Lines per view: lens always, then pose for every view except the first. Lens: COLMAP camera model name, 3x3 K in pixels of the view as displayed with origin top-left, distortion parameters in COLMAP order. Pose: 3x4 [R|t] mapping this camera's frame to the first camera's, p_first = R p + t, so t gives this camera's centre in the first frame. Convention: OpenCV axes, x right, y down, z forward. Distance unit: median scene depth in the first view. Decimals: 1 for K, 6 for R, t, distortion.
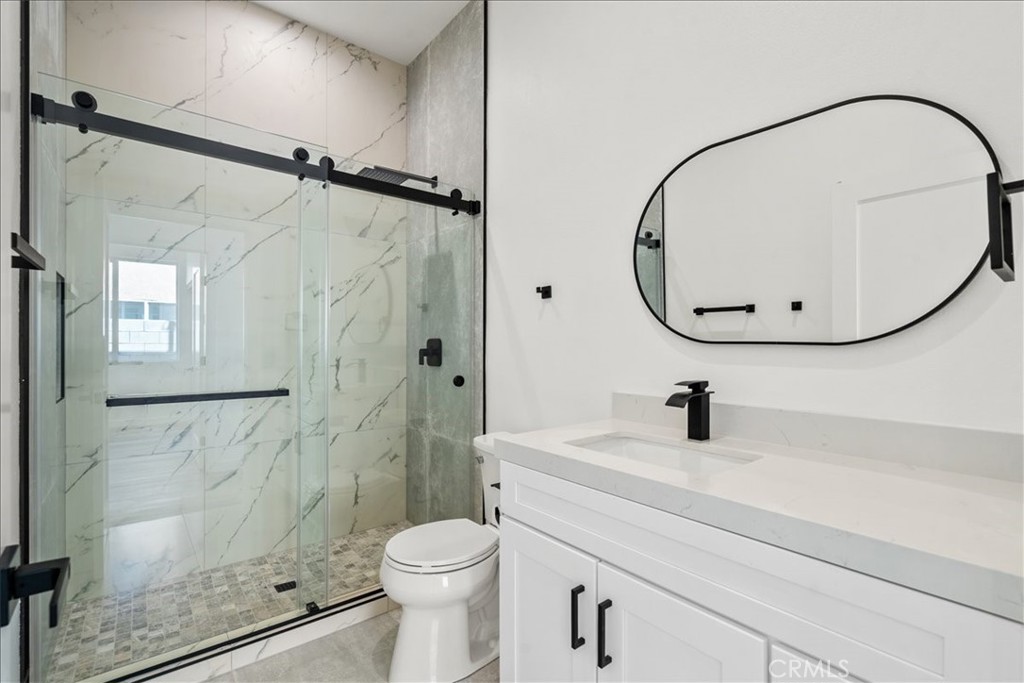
lens RADIAL K [[468.4, 0, 512.0], [0, 468.4, 341.5], [0, 0, 1]] dist [-0.002312, -0.000443]
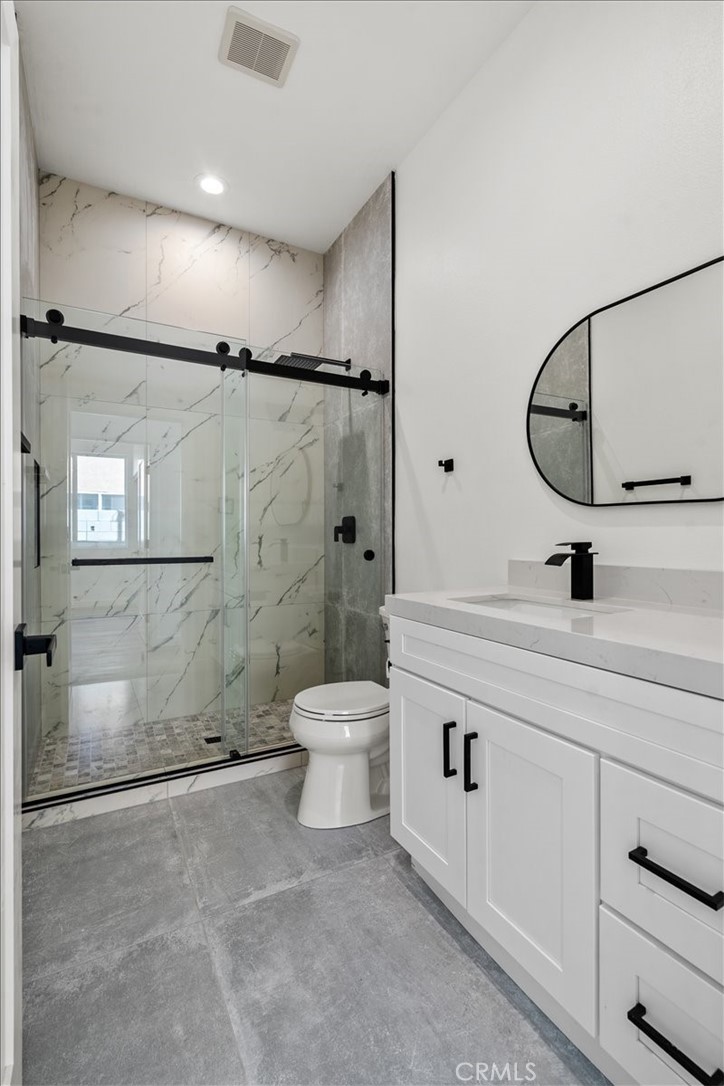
lens RADIAL K [[496.8, 0, 359.4], [0, 496.8, 533.1], [0, 0, 1]] dist [-0.002312, -0.000443]
pose [[0.983467, -0.003865, -0.181044, 0.064283], [0.004163, 0.999991, 0.001268, 0.033388], [0.181038, -0.002001, 0.983474, -0.084568]]
